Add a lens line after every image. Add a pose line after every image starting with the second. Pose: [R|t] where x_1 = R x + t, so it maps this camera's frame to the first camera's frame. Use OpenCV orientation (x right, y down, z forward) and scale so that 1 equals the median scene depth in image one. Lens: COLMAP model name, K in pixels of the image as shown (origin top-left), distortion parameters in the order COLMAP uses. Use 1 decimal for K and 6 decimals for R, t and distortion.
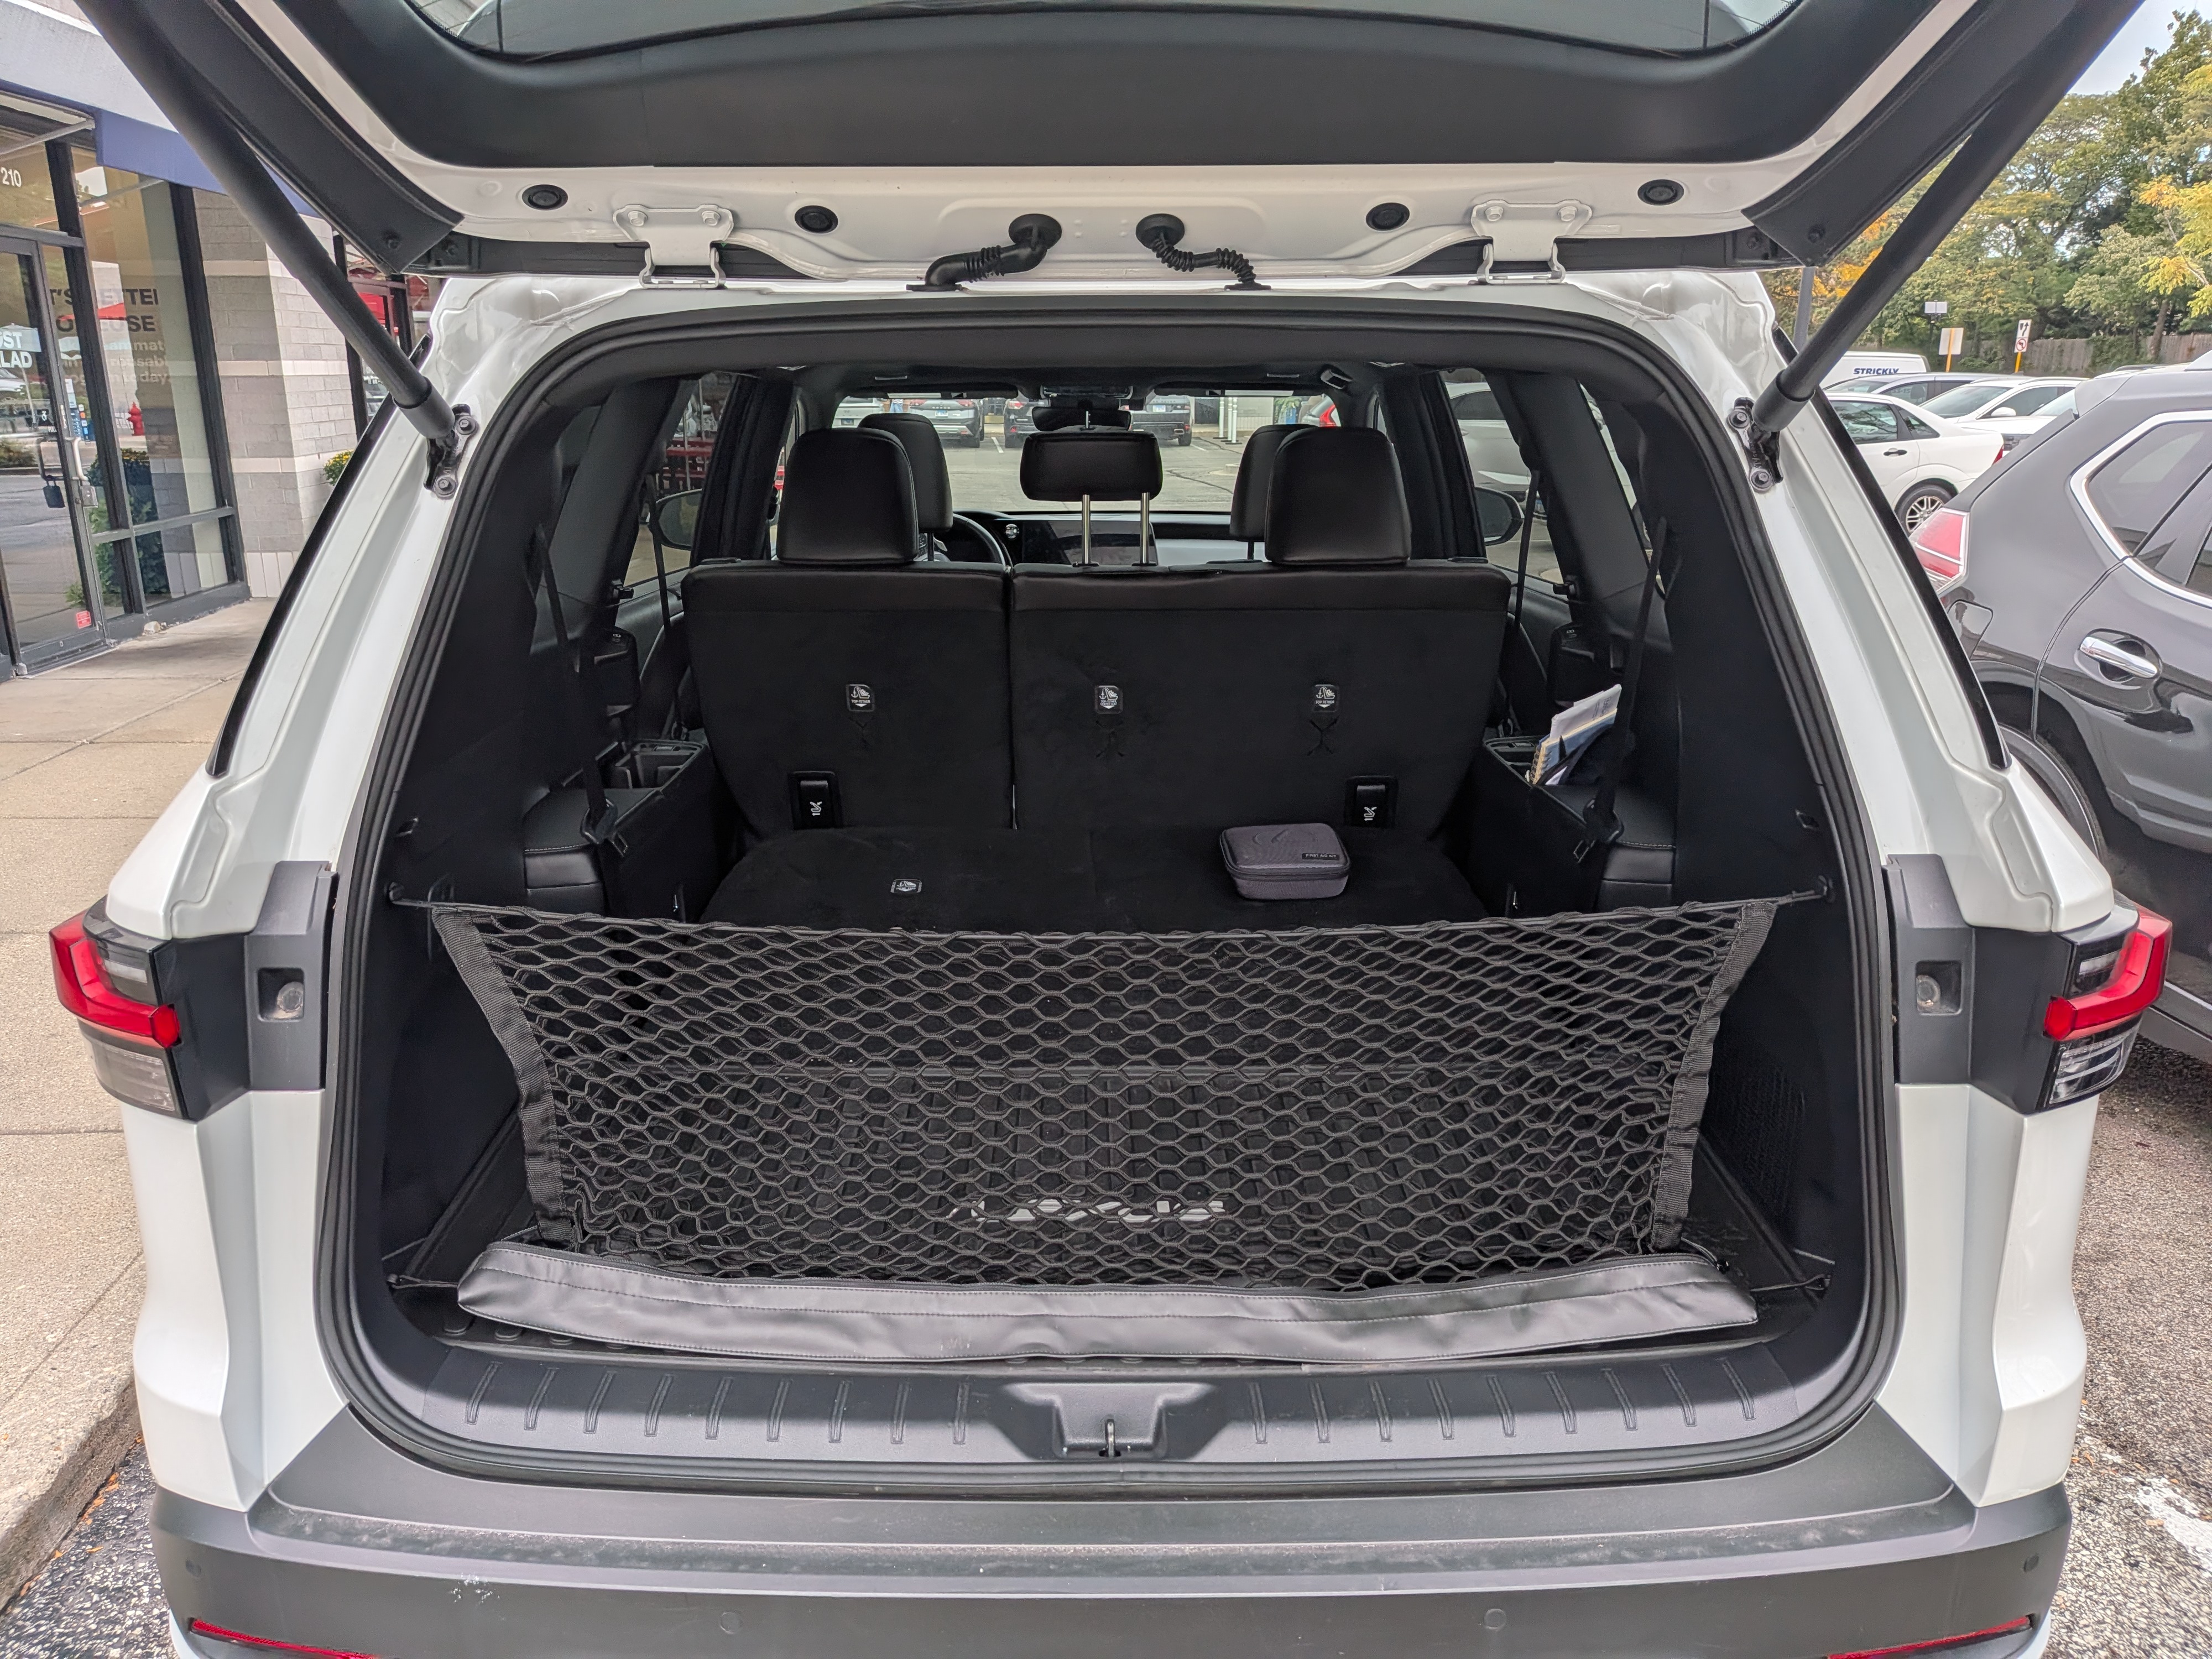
lens RADIAL K [[1536.7, 0, 1101.4], [0, 1536.7, 832.3], [0, 0, 1]] dist [0.007847, -0.023456]
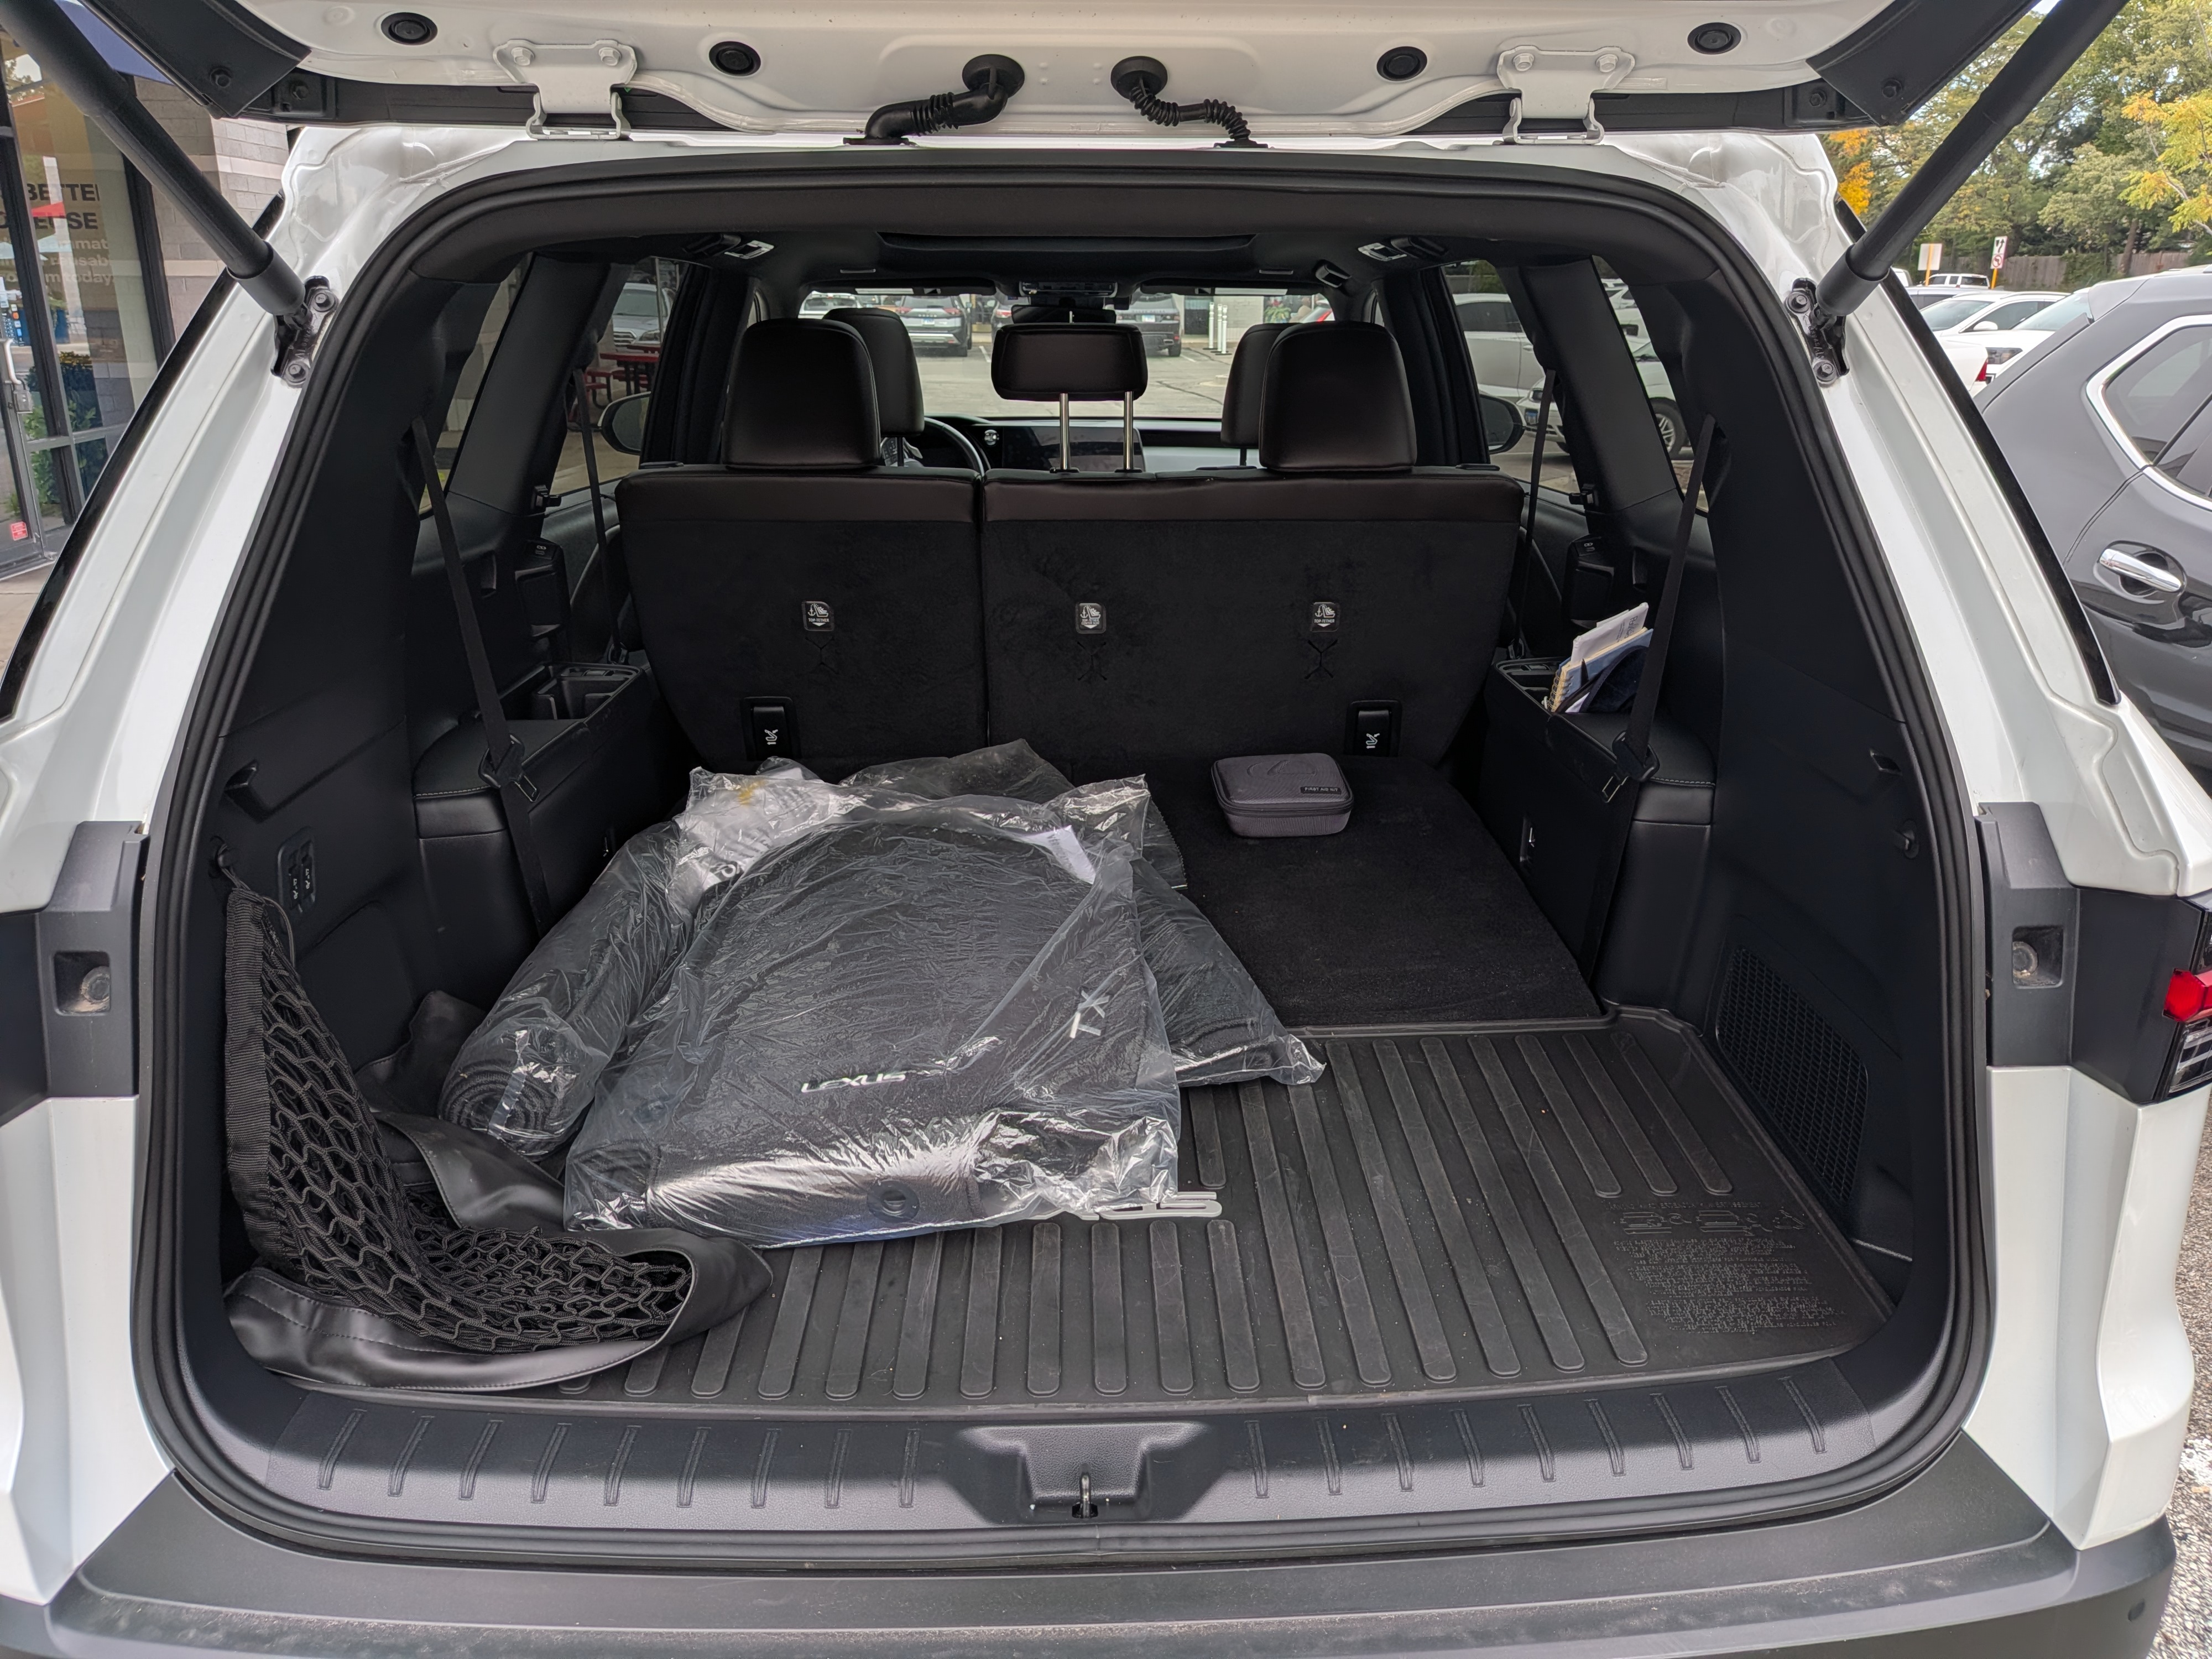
lens RADIAL K [[1536.7, 0, 1153.2], [0, 1536.7, 769.0], [0, 0, 1]] dist [0.007847, -0.023456]
pose [[0.999228, -0.004960, 0.038975, 0.010733], [0.004347, 0.999866, 0.015789, -0.017979], [-0.039048, -0.015608, 0.999115, 0.133657]]
